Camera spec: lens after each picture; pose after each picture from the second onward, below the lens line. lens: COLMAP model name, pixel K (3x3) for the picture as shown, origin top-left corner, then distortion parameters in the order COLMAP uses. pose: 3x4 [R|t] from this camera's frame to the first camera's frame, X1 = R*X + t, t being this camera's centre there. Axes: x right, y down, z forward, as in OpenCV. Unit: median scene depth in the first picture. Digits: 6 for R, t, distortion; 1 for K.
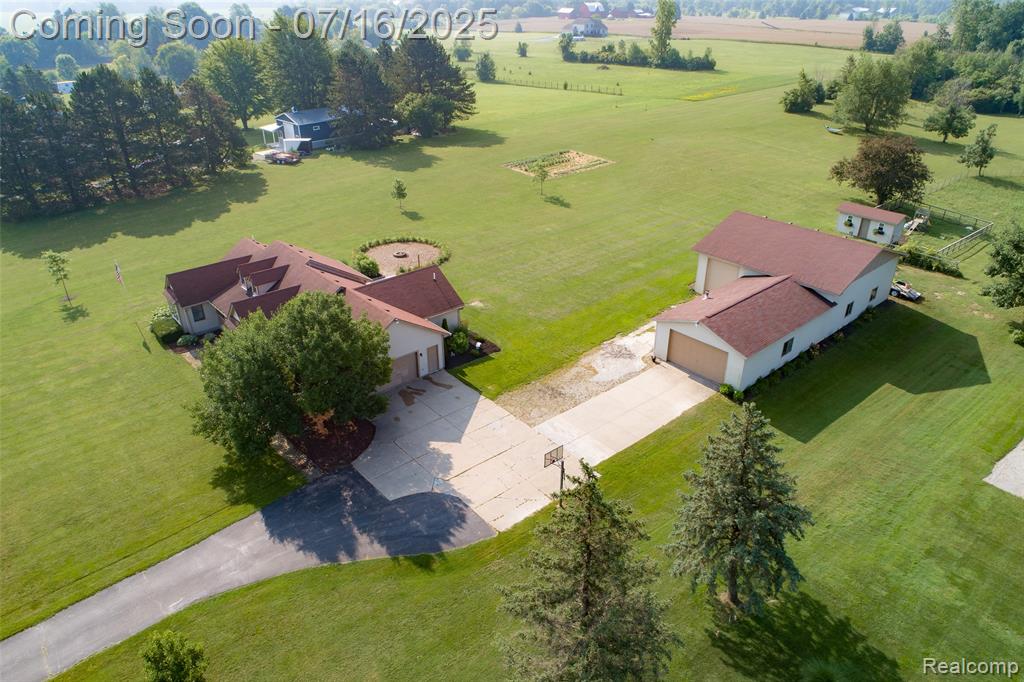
lens RADIAL K [[687.8, 0, 512.0], [0, 687.8, 341.0], [0, 0, 1]] dist [-0.008348, 0.008444]
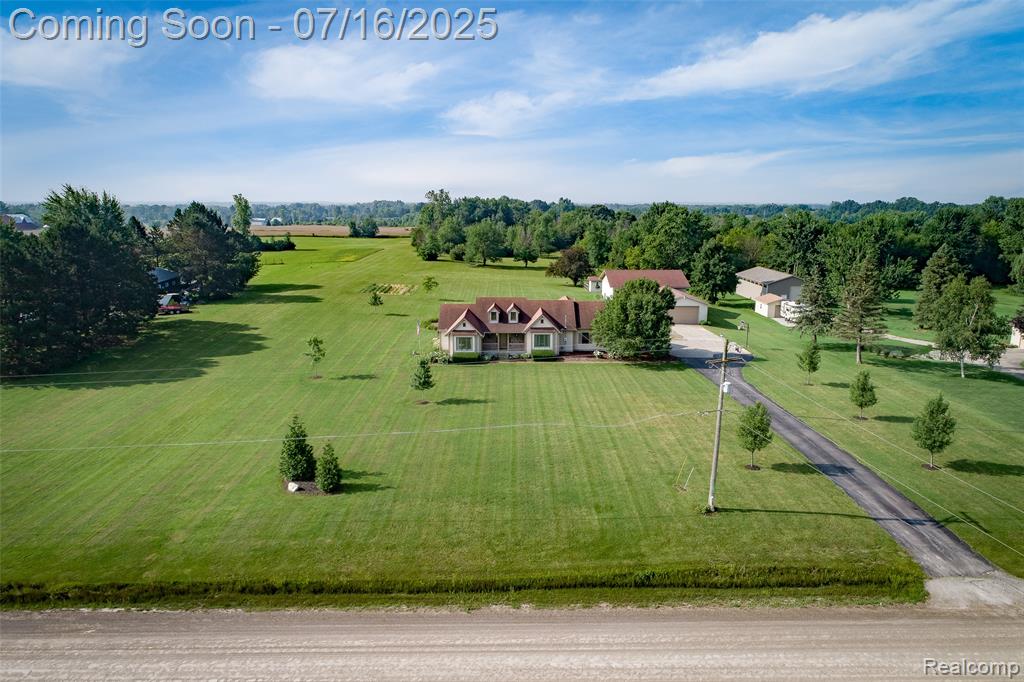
lens RADIAL K [[687.8, 0, 512.0], [0, 687.8, 341.0], [0, 0, 1]] dist [-0.008348, 0.008444]
pose [[0.654051, -0.147894, 0.741852, -0.382082], [0.351792, 0.927665, -0.125219, 0.041315], [-0.669672, 0.342877, 0.658768, 0.001331]]
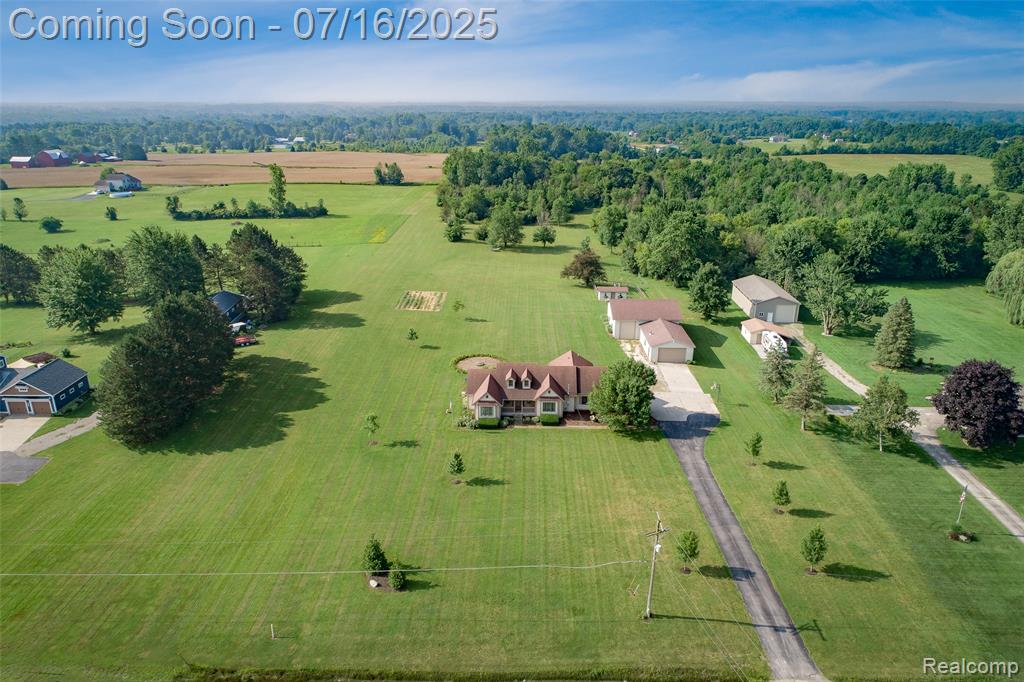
lens RADIAL K [[687.8, 0, 512.0], [0, 687.8, 341.0], [0, 0, 1]] dist [-0.008348, 0.008444]
pose [[0.678783, -0.242367, 0.693190, -0.425091], [0.341364, 0.939914, -0.005638, -0.048180], [-0.650173, 0.240457, 0.720733, -0.095575]]
